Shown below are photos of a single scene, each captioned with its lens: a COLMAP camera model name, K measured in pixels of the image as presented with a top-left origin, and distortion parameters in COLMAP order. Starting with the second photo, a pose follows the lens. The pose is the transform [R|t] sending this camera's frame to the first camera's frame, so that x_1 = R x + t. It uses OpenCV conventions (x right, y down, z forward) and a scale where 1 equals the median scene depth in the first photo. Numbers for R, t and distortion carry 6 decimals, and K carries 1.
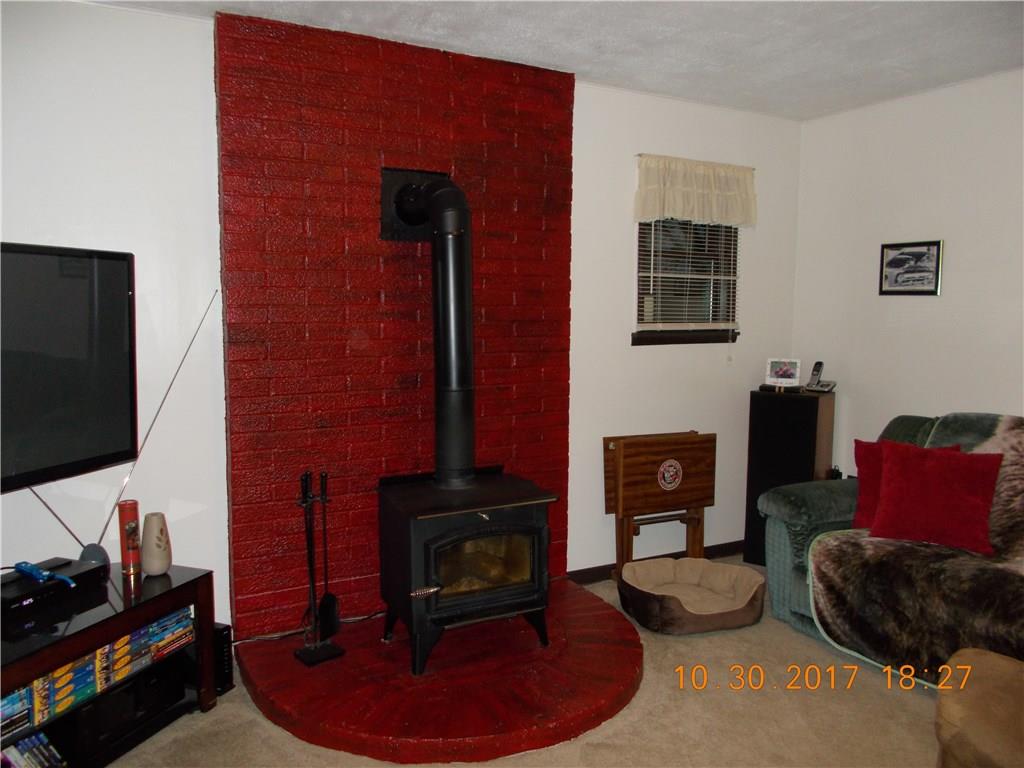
lens RADIAL K [[766.4, 0, 511.1], [0, 766.4, 381.0], [0, 0, 1]] dist [-0.010319, -0.009550]
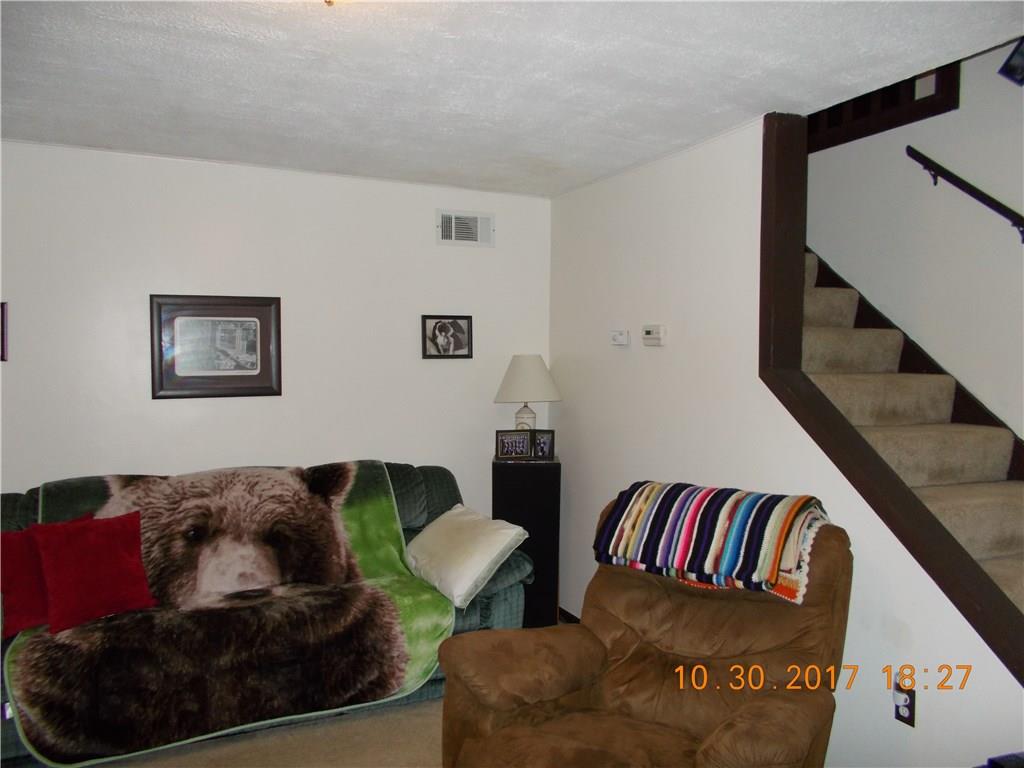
lens RADIAL K [[772.1, 0, 509.3], [0, 772.1, 375.9], [0, 0, 1]] dist [-0.010256, -0.004872]
pose [[0.058459, -0.031521, 0.997792, -0.393980], [0.092491, 0.995373, 0.026025, -0.072184], [-0.993996, 0.090765, 0.061104, 0.396391]]
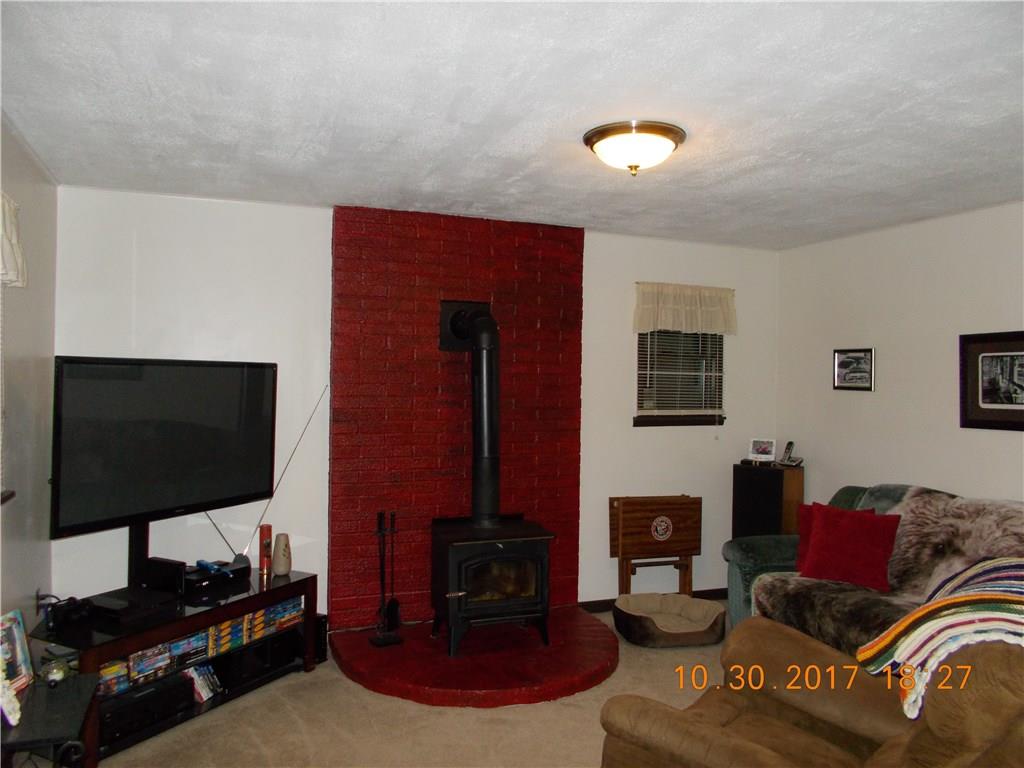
lens RADIAL K [[766.4, 0, 511.2], [0, 766.4, 384.3], [0, 0, 1]] dist [-0.010319, -0.009550]
pose [[0.992488, 0.009483, -0.121970, 0.139363], [-0.020500, 0.995786, -0.089390, 0.003196], [0.120608, 0.091219, 0.988500, -0.393008]]
